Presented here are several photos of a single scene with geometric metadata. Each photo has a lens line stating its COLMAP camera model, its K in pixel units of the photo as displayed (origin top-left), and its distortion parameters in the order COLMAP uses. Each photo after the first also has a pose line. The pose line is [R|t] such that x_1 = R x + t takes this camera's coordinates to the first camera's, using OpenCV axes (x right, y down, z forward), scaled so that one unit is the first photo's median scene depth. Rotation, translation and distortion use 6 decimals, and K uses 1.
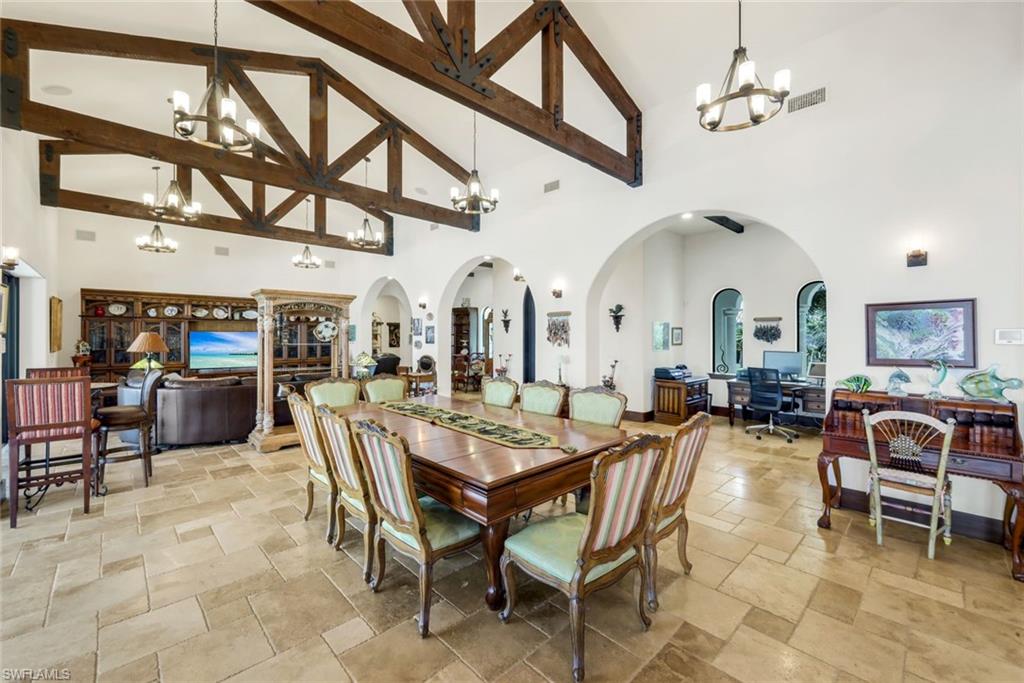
lens RADIAL K [[421.9, 0, 509.7], [0, 421.9, 338.6], [0, 0, 1]] dist [0.009508, -0.000150]
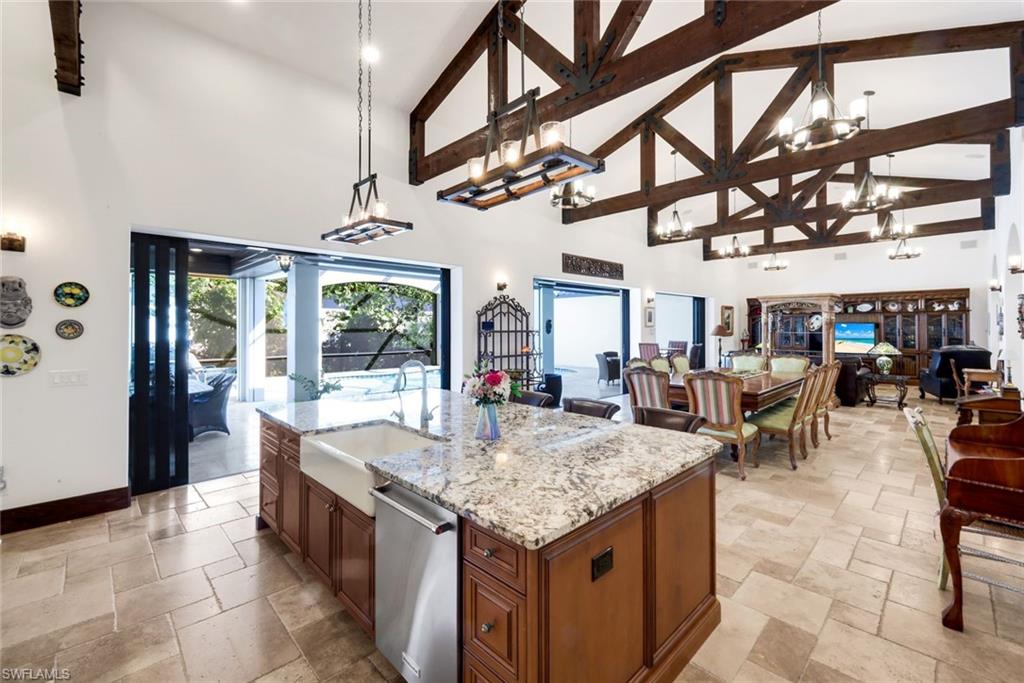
lens RADIAL K [[421.9, 0, 509.6], [0, 421.9, 335.2], [0, 0, 1]] dist [0.009508, -0.000150]
pose [[0.000447, 0.008058, -0.999967, 1.082610], [-0.004984, 0.999955, 0.008055, 0.036176], [0.999987, 0.004981, 0.000487, 0.857555]]
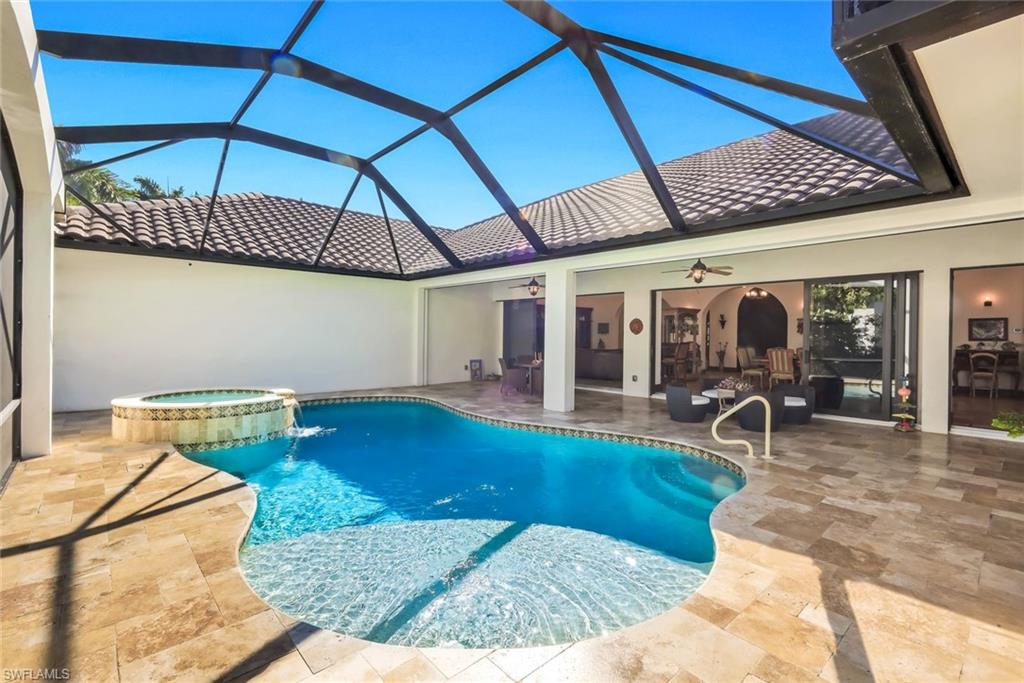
lens RADIAL K [[465.6, 0, 509.2], [0, 465.6, 342.5], [0, 0, 1]] dist [0.001727, 0.000375]
pose [[0.999400, 0.006628, -0.033992, -2.178190], [-0.006140, 0.999877, 0.014451, 0.051469], [0.034083, -0.014233, 0.999318, -2.275264]]
